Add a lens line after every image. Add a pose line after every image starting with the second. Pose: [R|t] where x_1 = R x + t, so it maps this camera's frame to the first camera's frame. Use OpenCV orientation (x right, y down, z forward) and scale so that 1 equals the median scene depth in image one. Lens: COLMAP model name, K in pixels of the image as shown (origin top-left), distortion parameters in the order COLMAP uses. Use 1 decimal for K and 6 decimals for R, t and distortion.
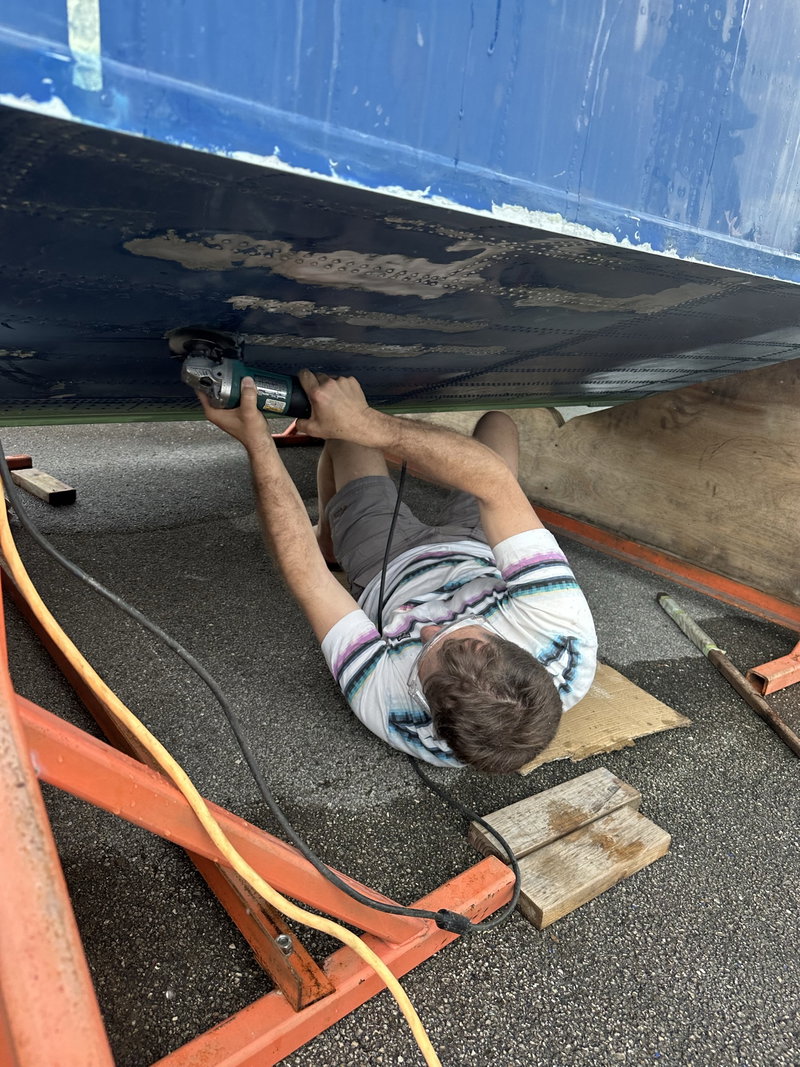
lens RADIAL K [[757.7, 0, 395.6], [0, 757.7, 529.2], [0, 0, 1]] dist [0.003720, -0.003921]
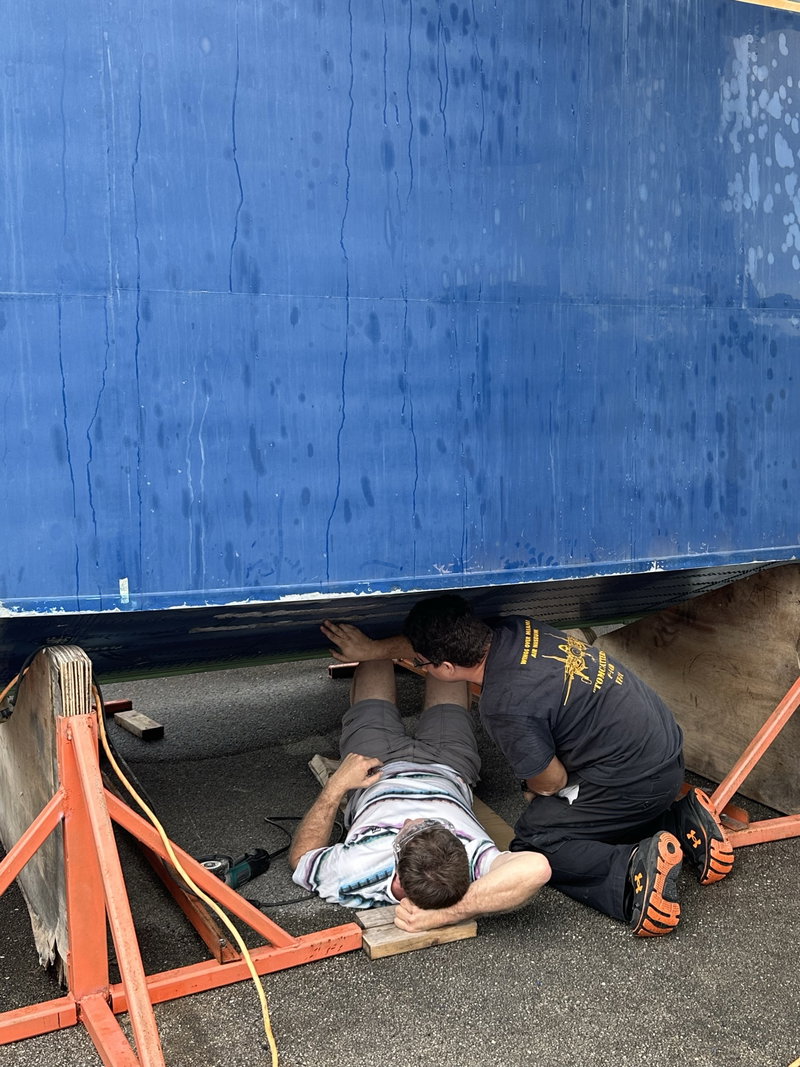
lens RADIAL K [[1189.9, 0, 401.1], [0, 1189.9, 534.9], [0, 0, 1]] dist [0.116565, 0.000000]
pose [[0.968632, -0.081406, -0.234786, 0.444677], [0.031086, 0.977092, -0.210534, 0.067877], [0.246546, 0.196632, 0.948974, -0.826509]]
